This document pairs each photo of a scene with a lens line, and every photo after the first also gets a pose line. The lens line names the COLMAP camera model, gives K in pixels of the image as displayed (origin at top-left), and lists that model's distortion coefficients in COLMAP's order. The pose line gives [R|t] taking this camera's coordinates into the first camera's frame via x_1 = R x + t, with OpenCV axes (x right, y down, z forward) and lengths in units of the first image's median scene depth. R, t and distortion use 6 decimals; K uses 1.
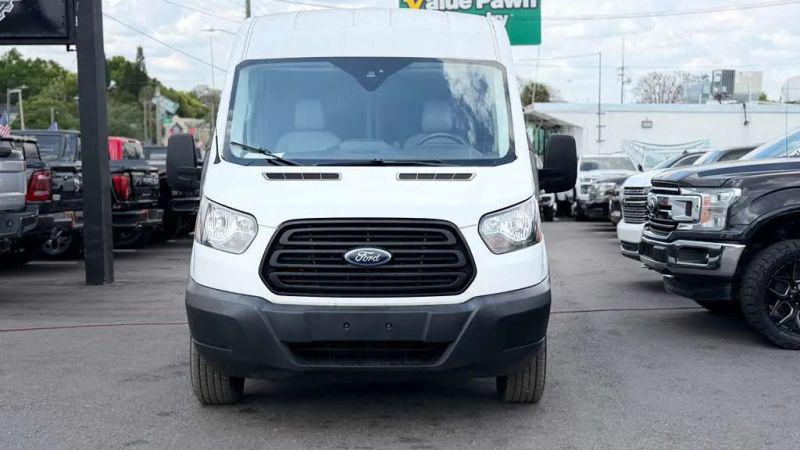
lens RADIAL K [[1116.7, 0, 398.9], [0, 1116.7, 229.1], [0, 0, 1]] dist [0.087309, 0.000000]
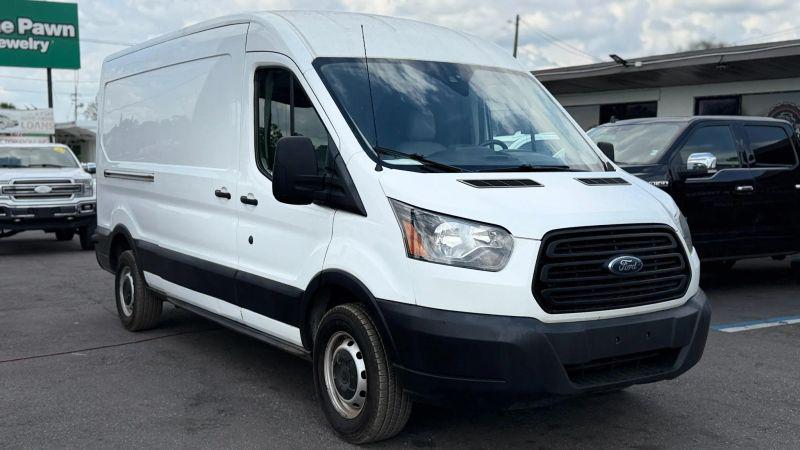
lens RADIAL K [[874.6, 0, 384.6], [0, 874.6, 215.3], [0, 0, 1]] dist [0.043332, 0.000000]
pose [[0.847523, -0.034759, 0.529619, -0.563570], [0.039961, 0.999200, 0.001630, -0.025855], [-0.529252, 0.019782, 0.848234, 0.439699]]
